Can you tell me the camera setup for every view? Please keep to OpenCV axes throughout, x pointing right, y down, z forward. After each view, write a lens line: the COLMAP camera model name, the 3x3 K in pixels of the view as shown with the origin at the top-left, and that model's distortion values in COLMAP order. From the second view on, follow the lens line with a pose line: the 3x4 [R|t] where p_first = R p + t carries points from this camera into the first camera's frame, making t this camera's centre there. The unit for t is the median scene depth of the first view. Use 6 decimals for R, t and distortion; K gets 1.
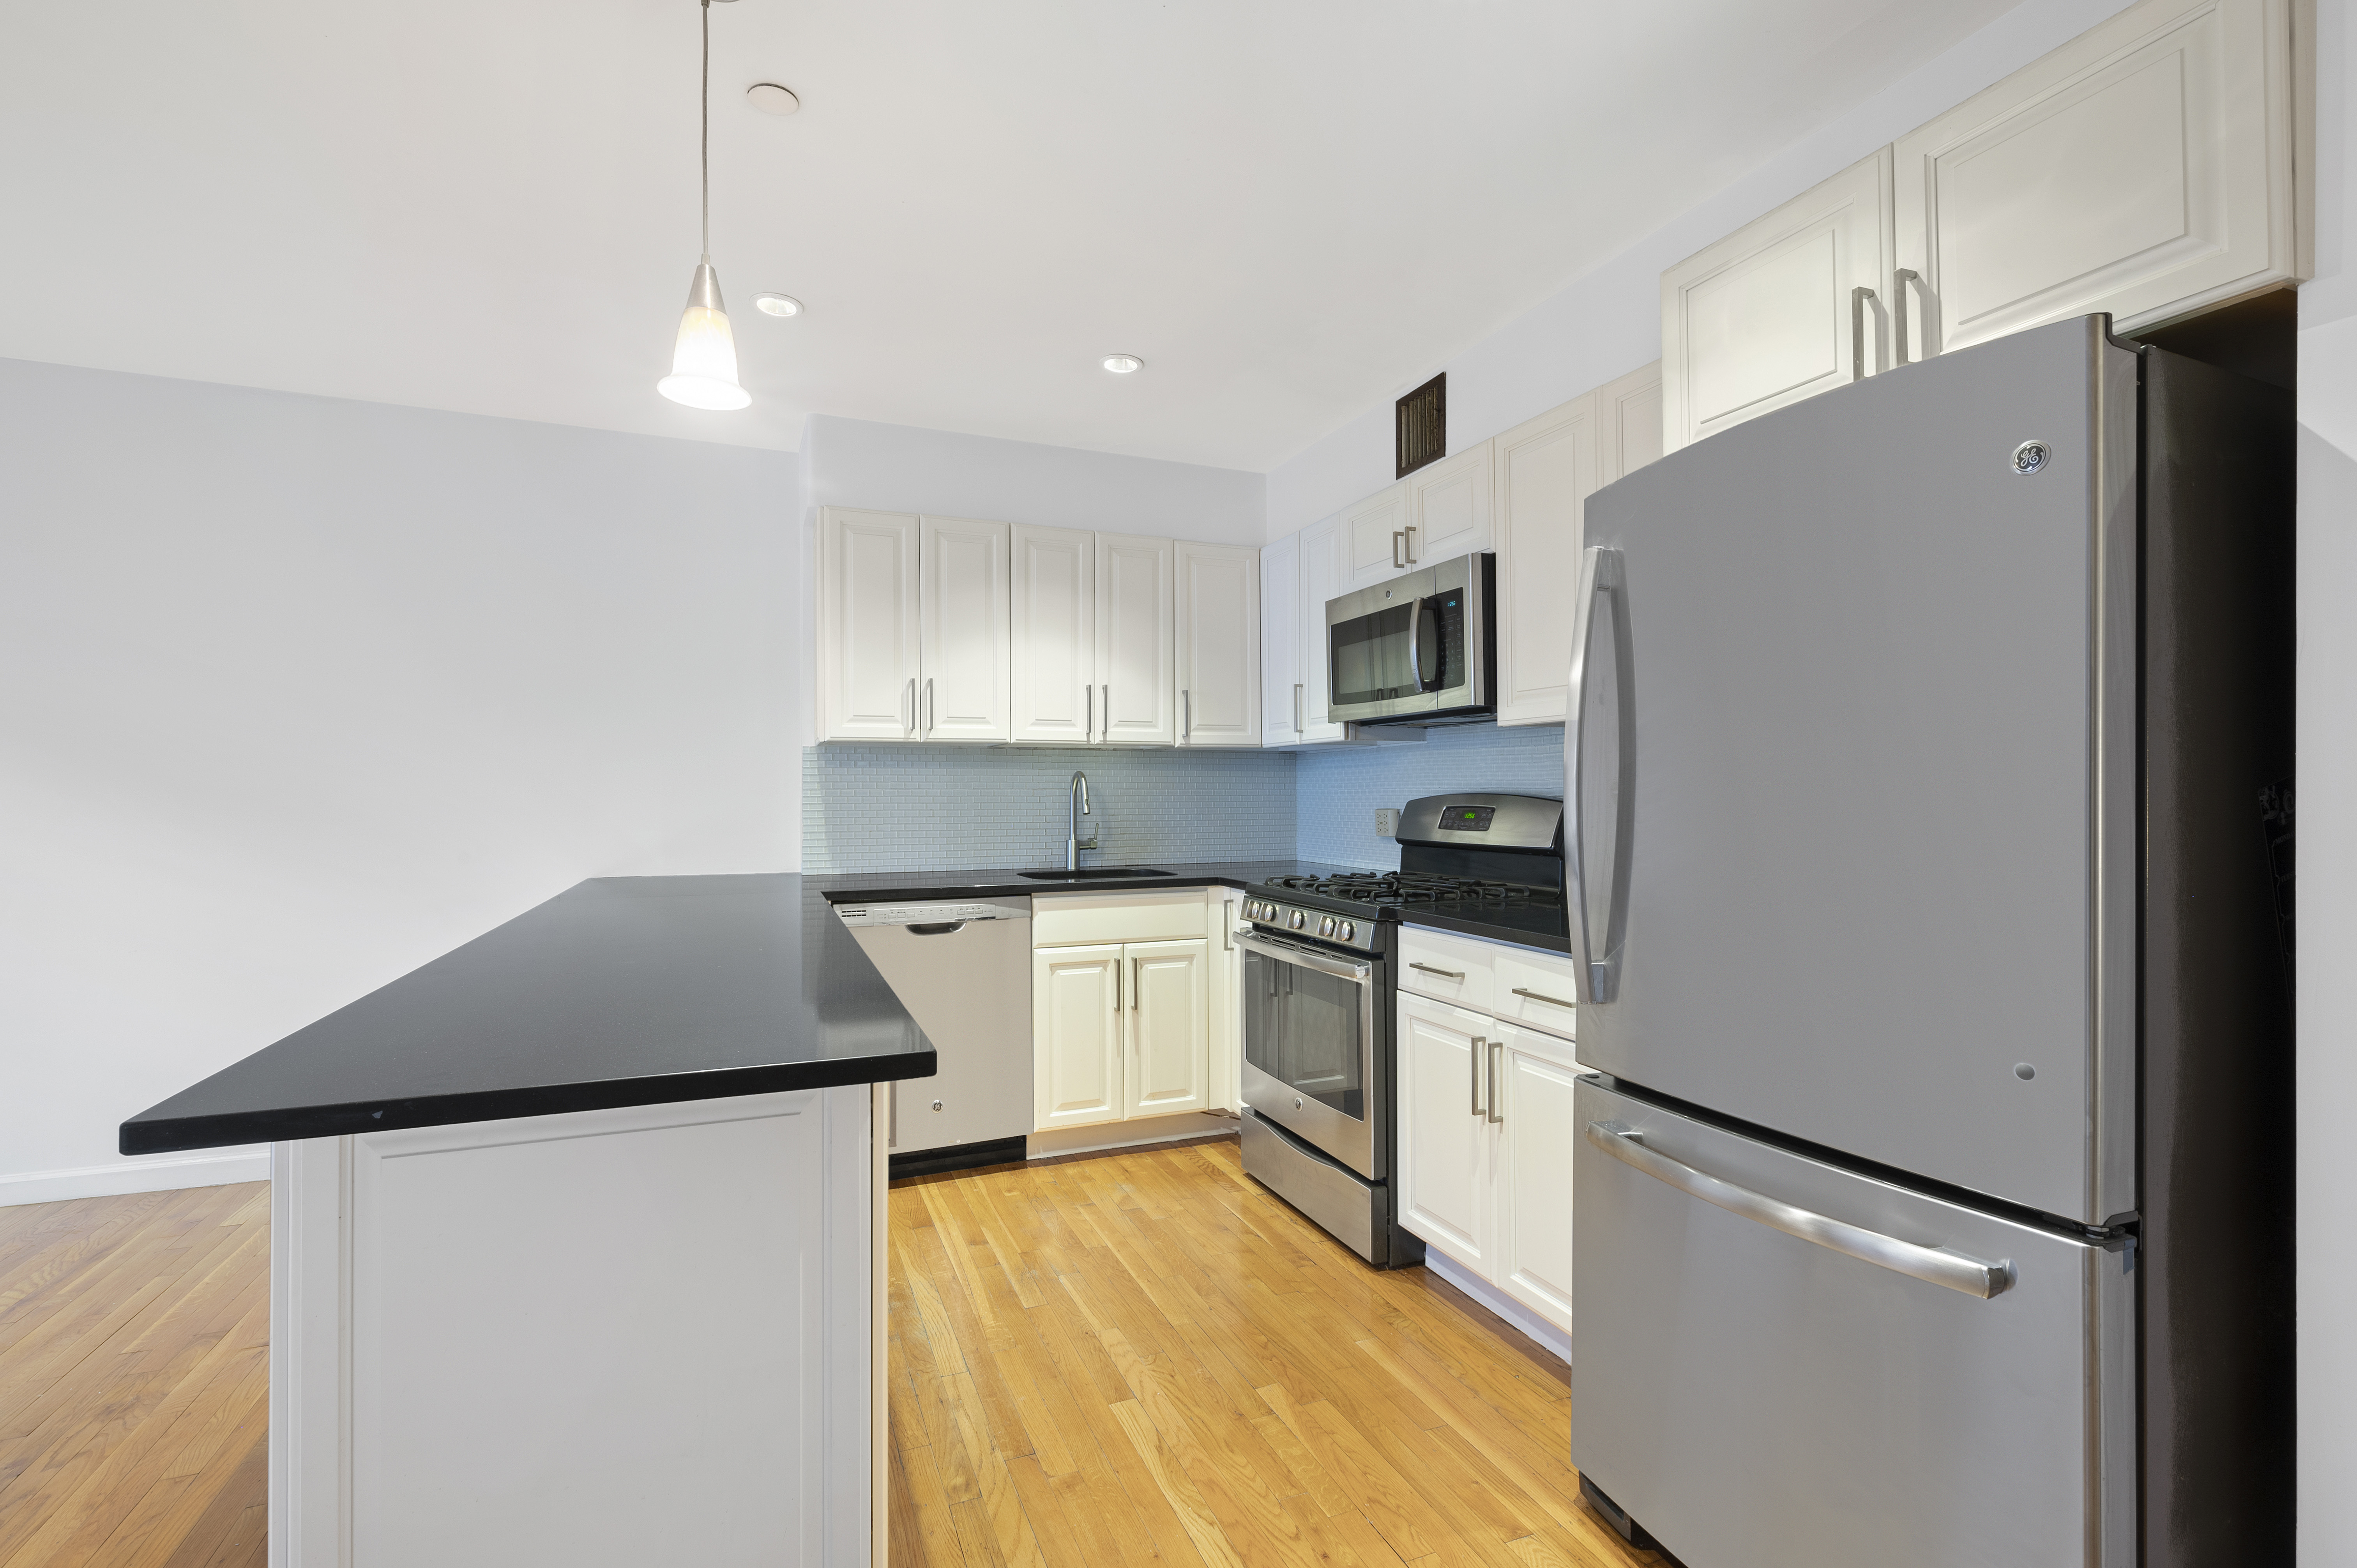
lens RADIAL K [[1071.0, 0, 1177.3], [0, 1071.0, 805.2], [0, 0, 1]] dist [-0.001752, -0.000042]
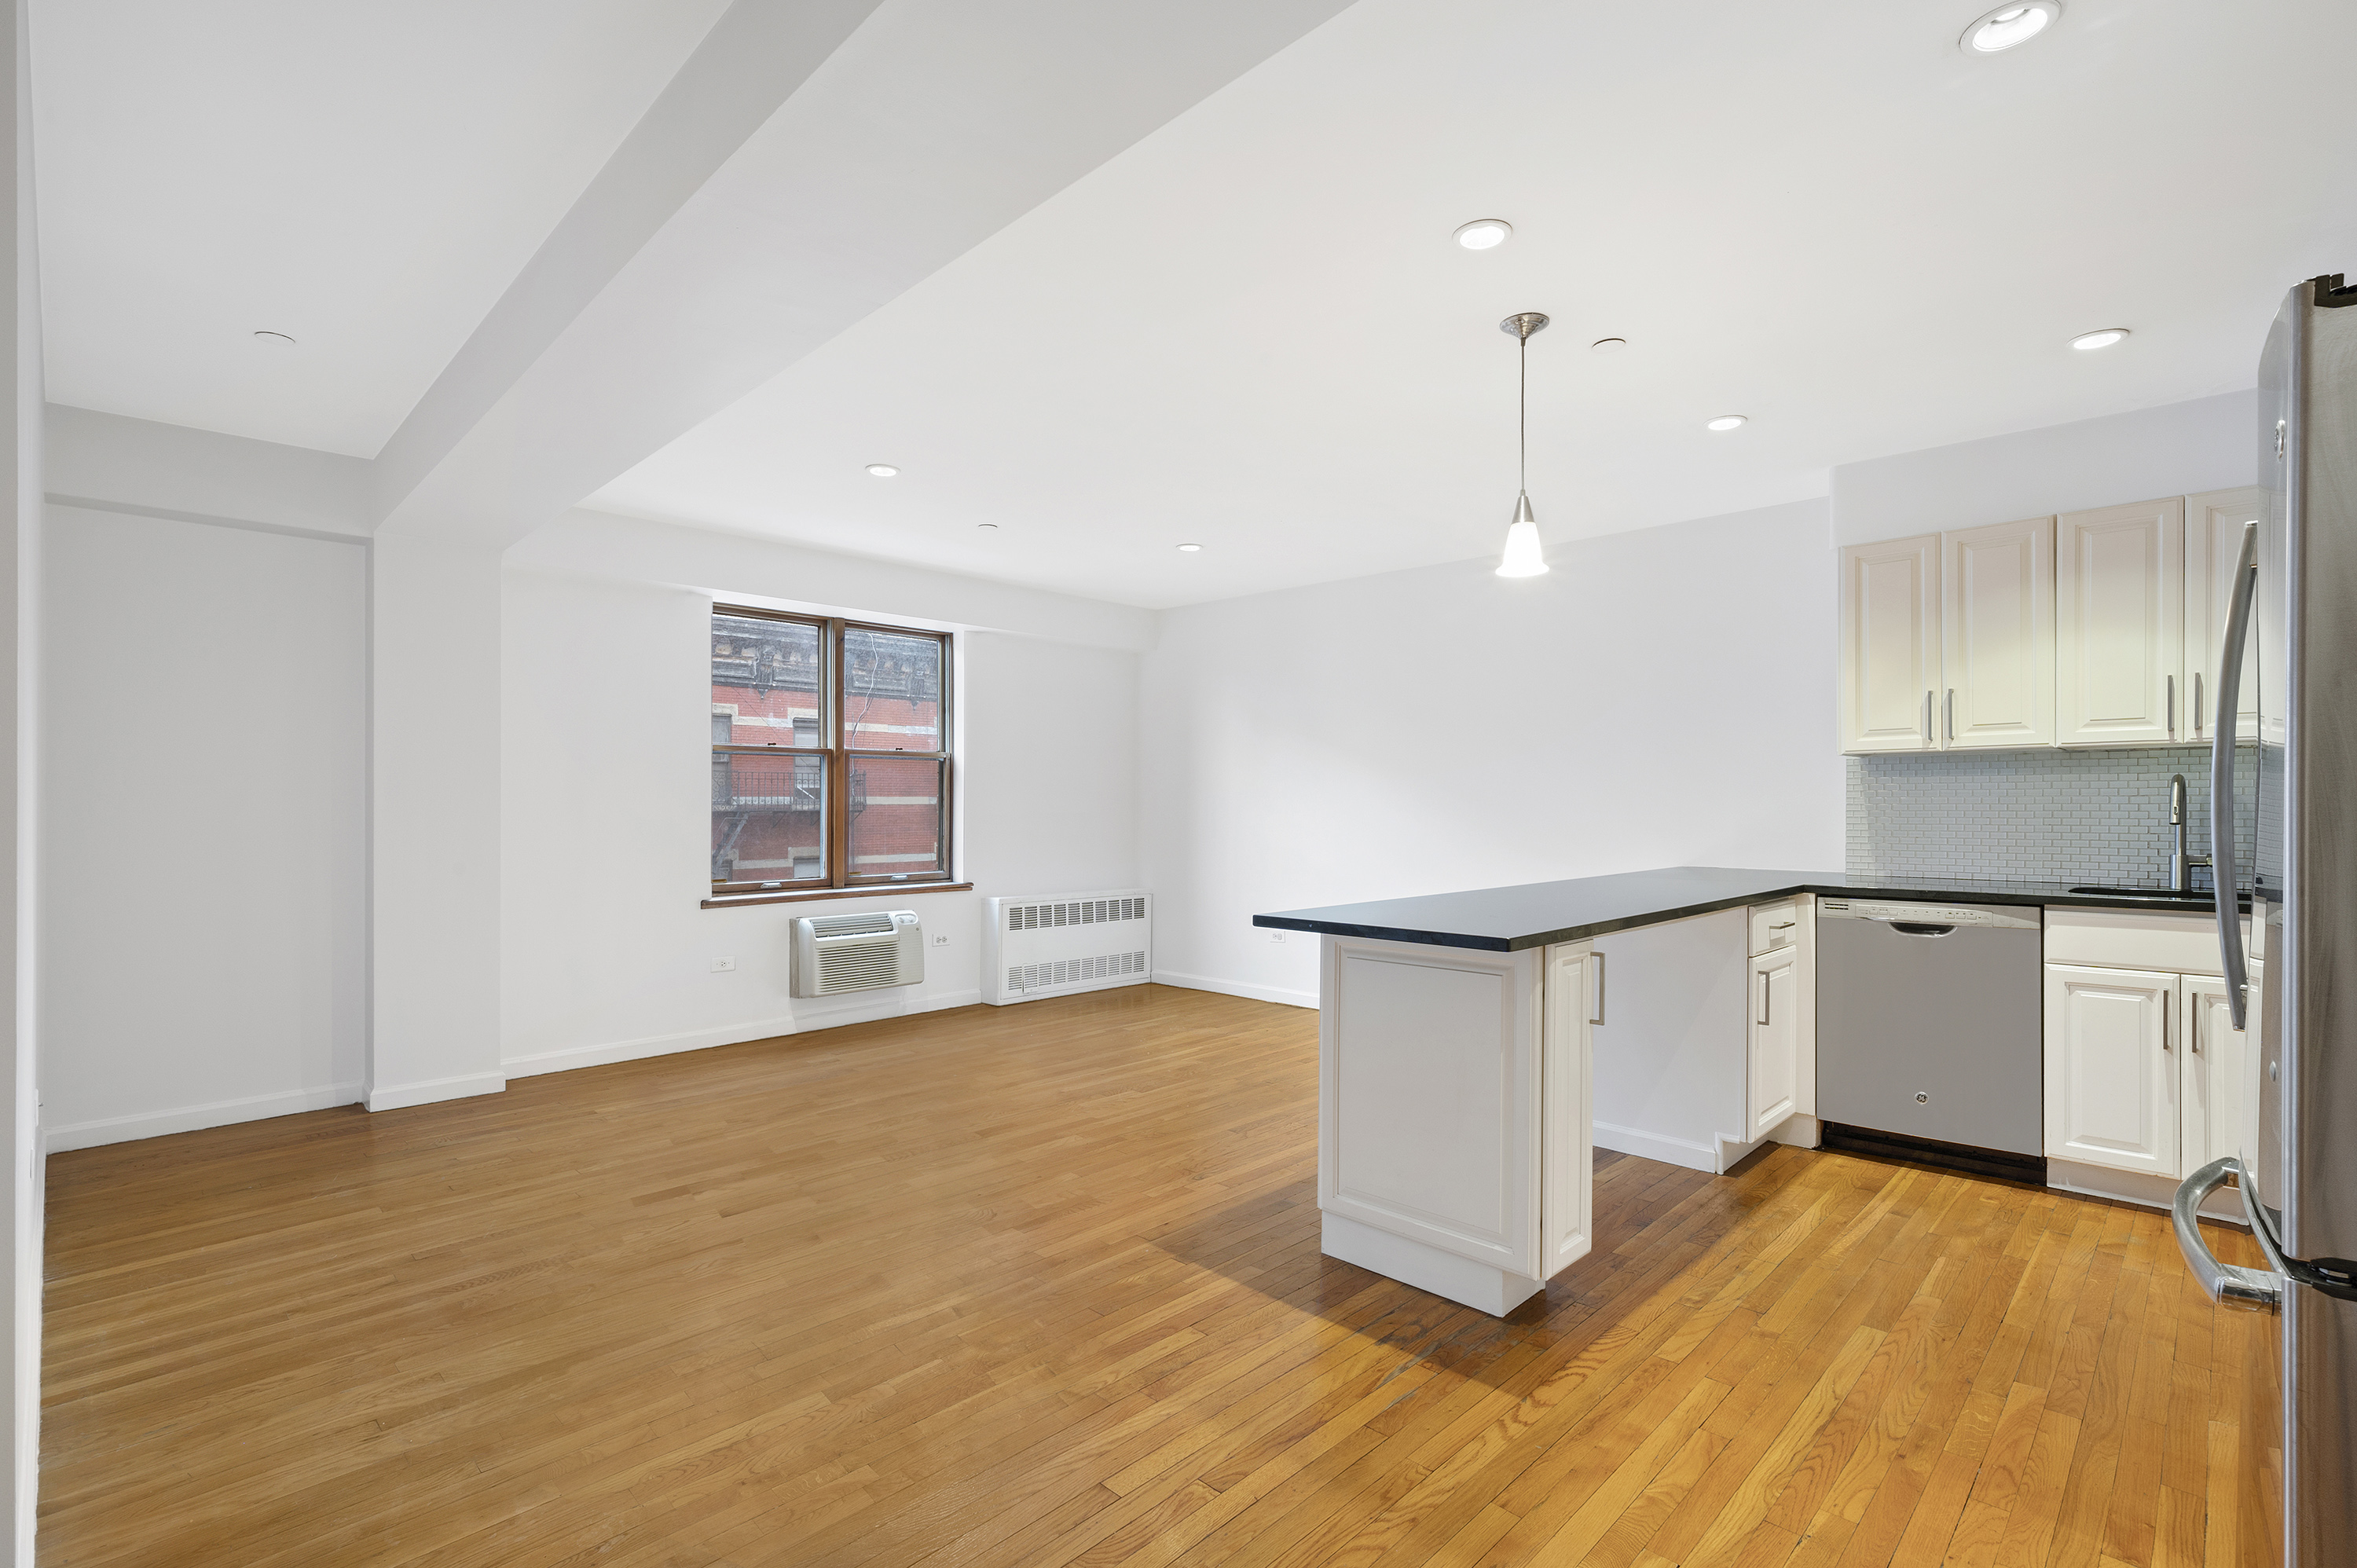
lens RADIAL K [[1071.0, 0, 1173.8], [0, 1071.0, 794.4], [0, 0, 1]] dist [-0.001752, -0.000042]
pose [[0.406721, -0.005243, -0.913537, 0.420449], [-0.007595, 0.999930, -0.009120, -0.002265], [0.913521, 0.010647, 0.406653, -0.100236]]
